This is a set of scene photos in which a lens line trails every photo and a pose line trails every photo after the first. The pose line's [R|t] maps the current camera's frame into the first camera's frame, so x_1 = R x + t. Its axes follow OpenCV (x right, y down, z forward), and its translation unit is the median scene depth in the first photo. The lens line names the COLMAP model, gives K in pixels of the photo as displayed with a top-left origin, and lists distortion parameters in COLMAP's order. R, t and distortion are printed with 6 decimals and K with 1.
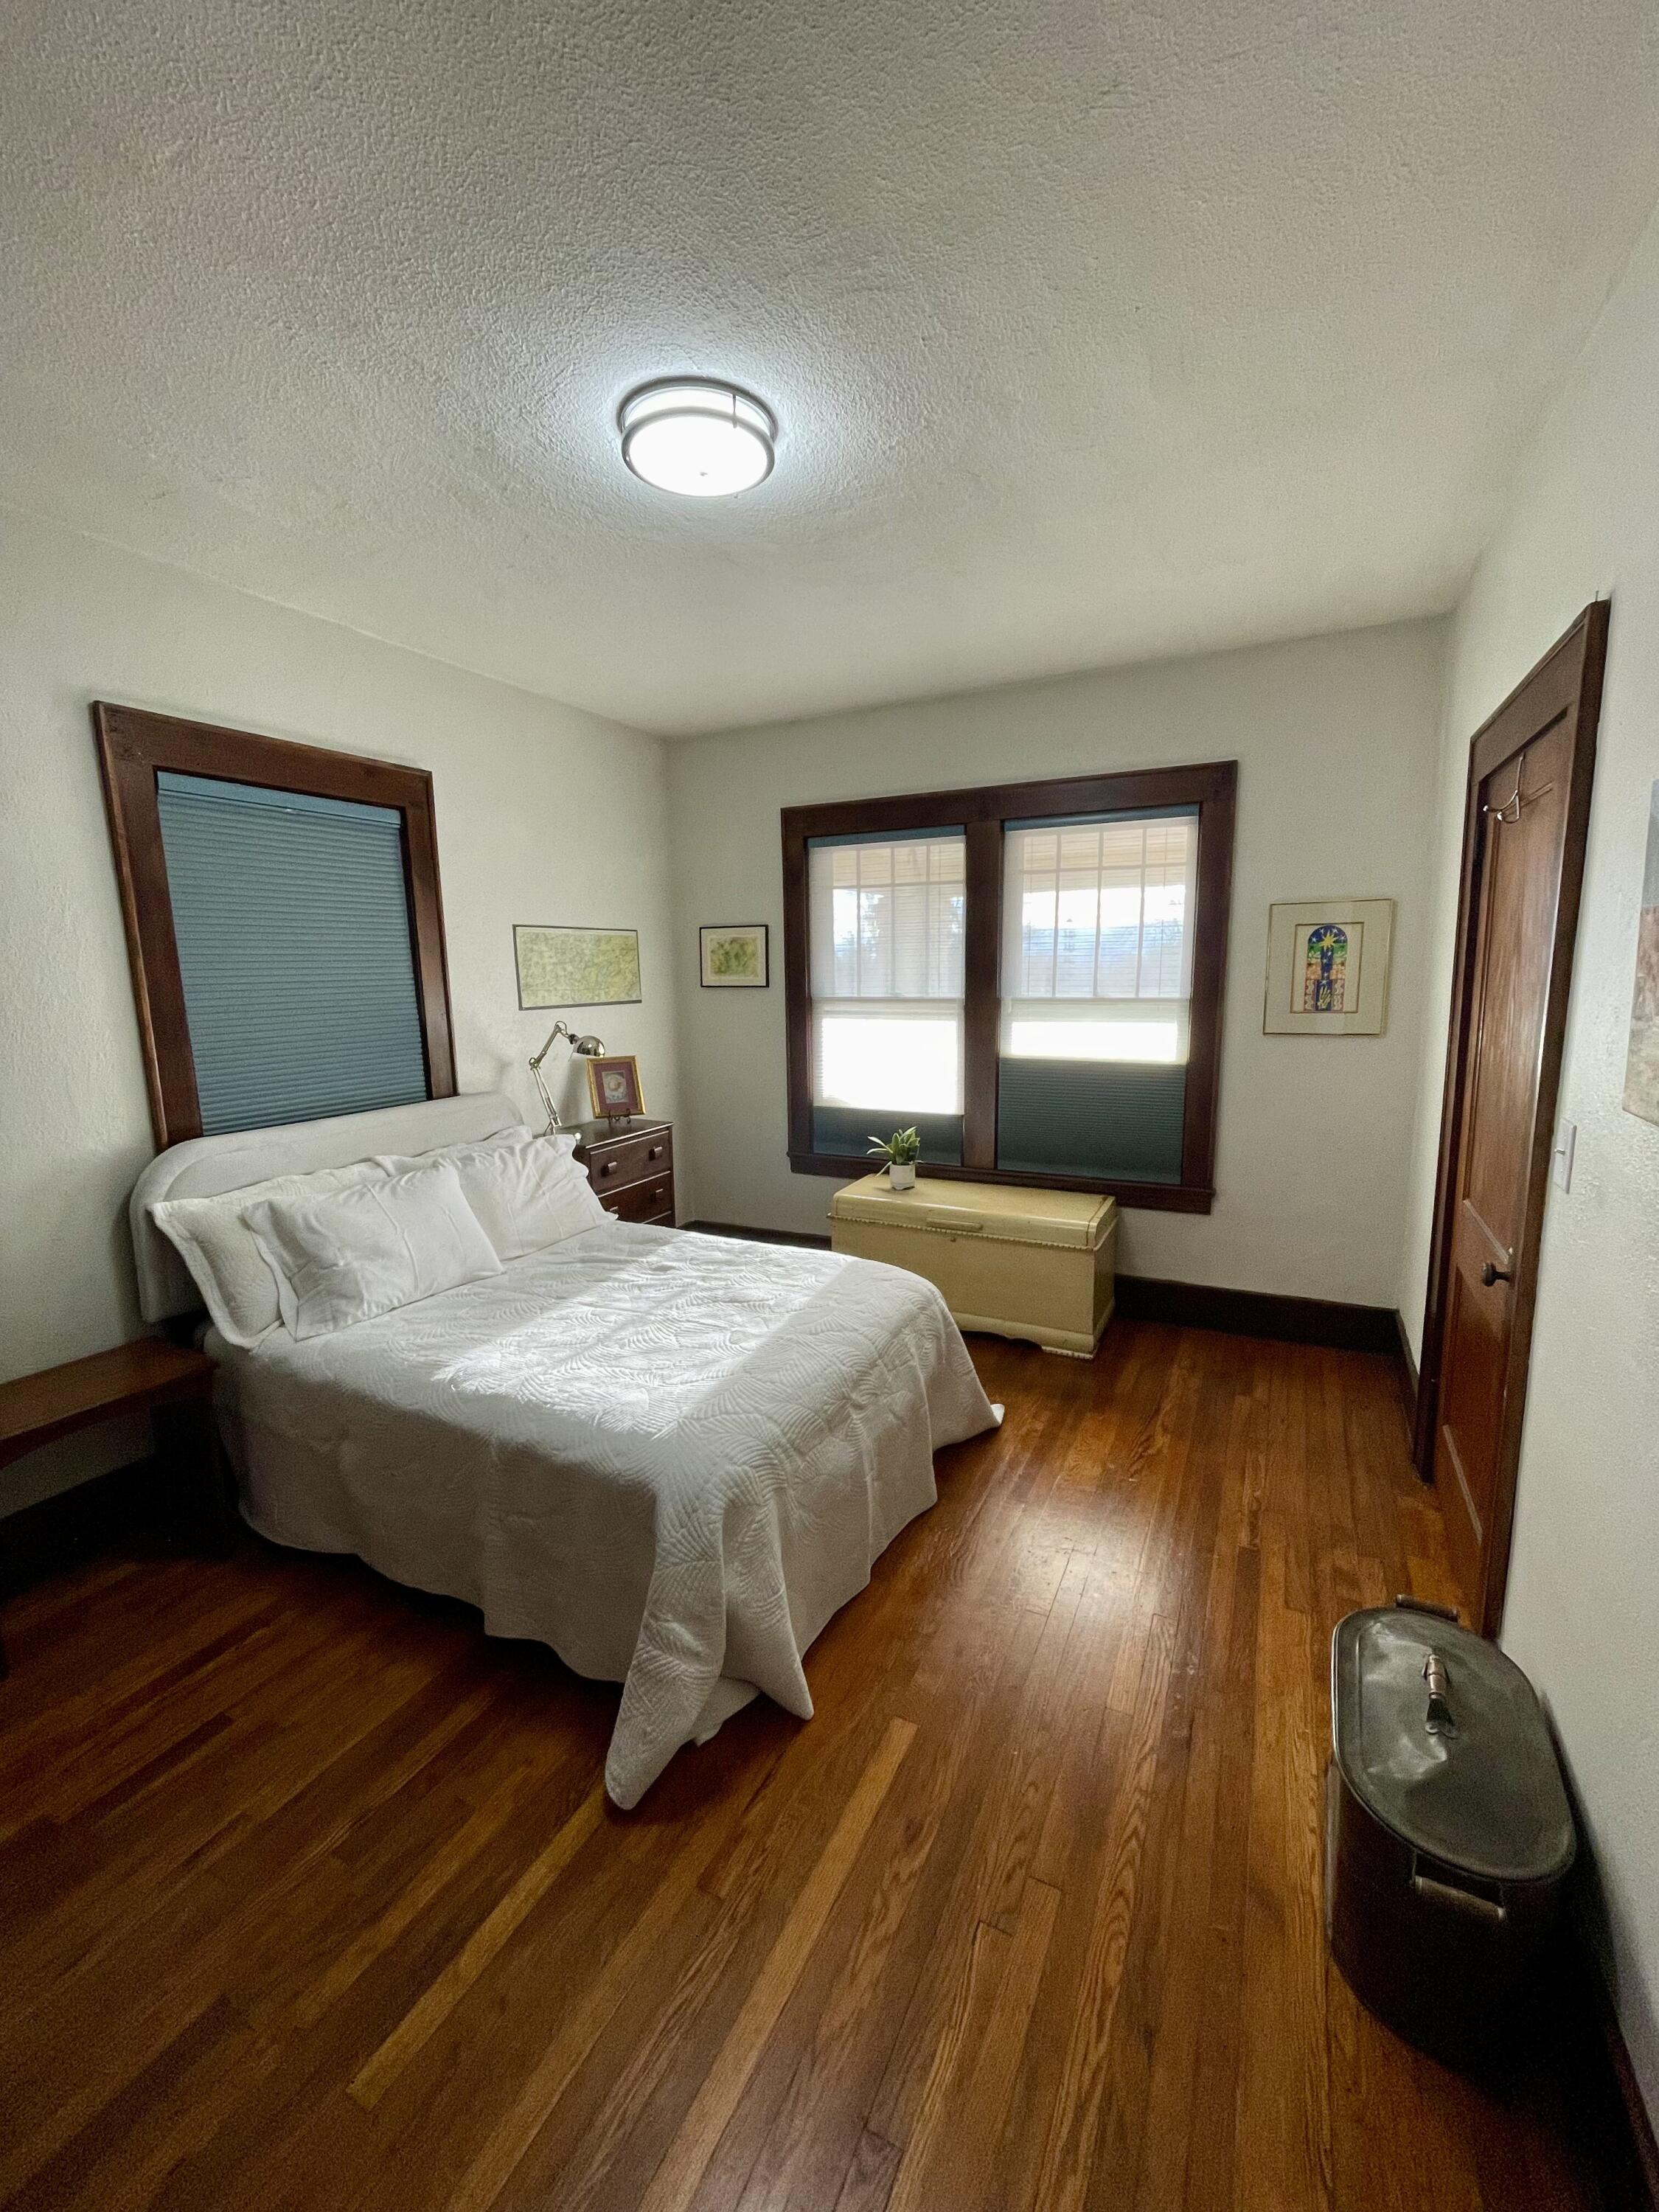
lens RADIAL K [[889.6, 0, 830.4], [0, 889.6, 1107.1], [0, 0, 1]] dist [-0.002623, -0.000934]
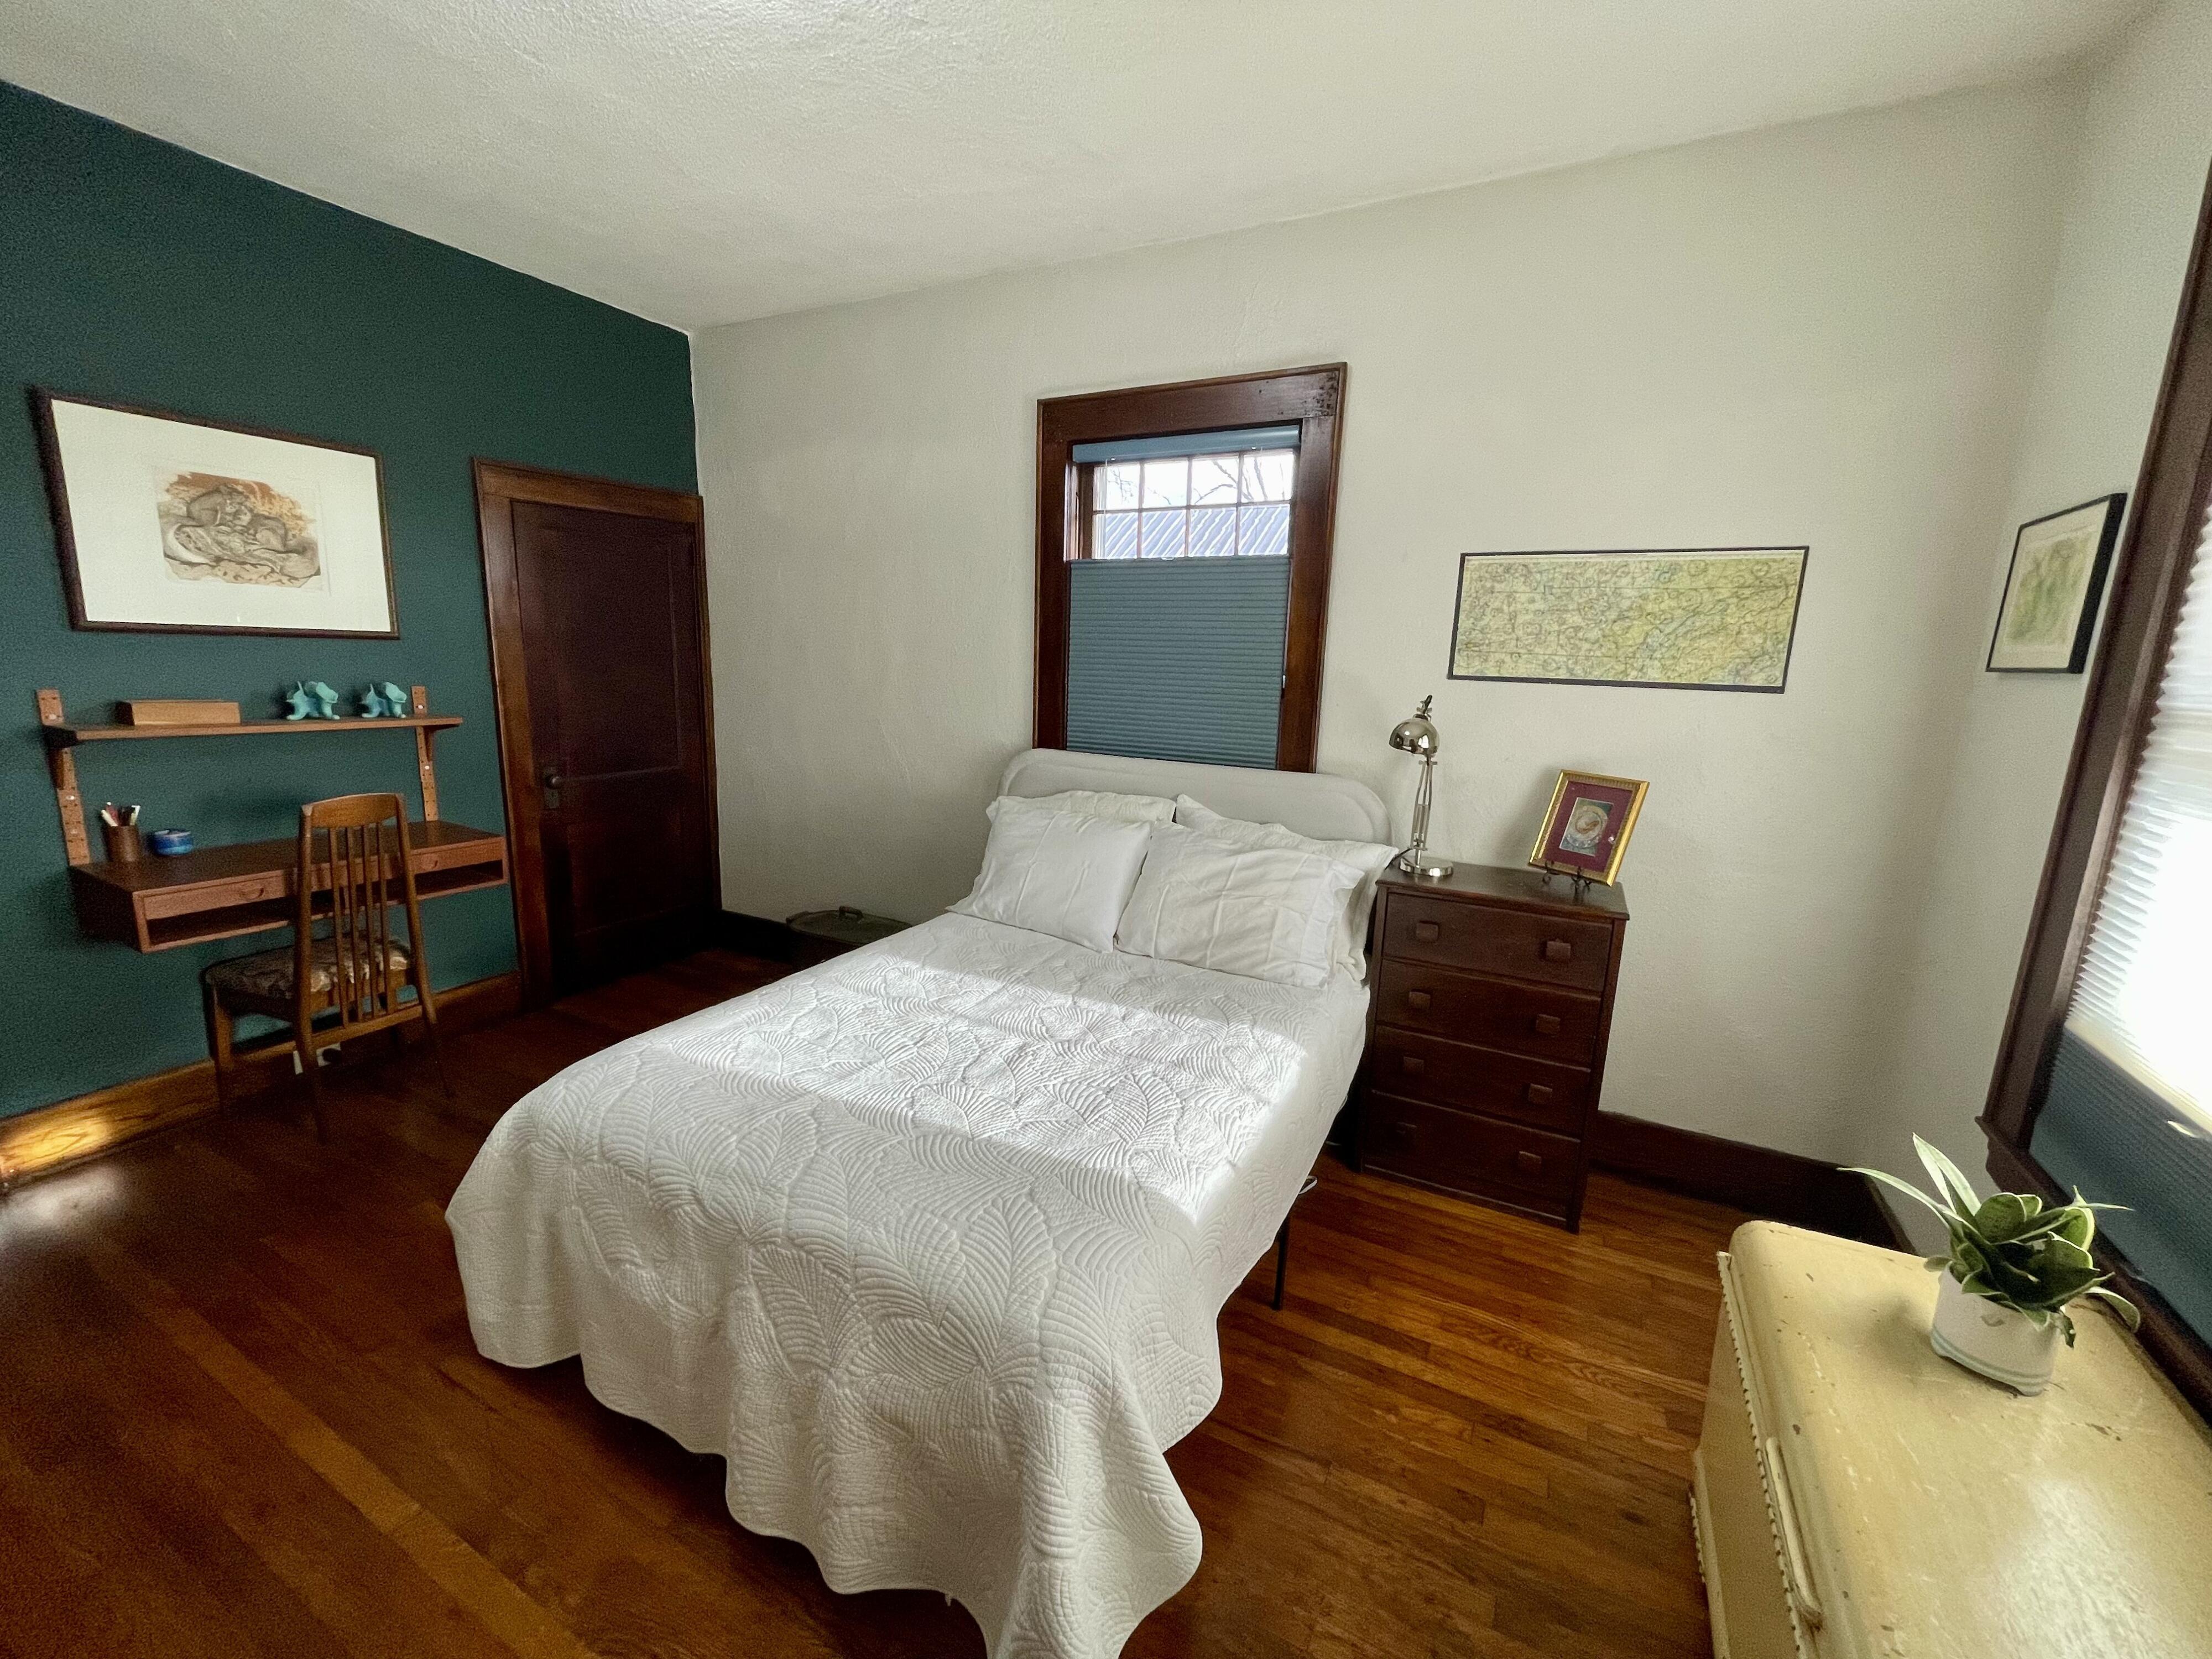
lens RADIAL K [[889.6, 0, 1109.6], [0, 889.6, 825.5], [0, 0, 1]] dist [-0.002623, -0.000934]
pose [[-0.019338, 0.211587, -0.977168, 0.333086], [-0.187304, 0.959280, 0.211420, -0.087139], [0.982112, 0.187116, 0.021081, 0.681553]]
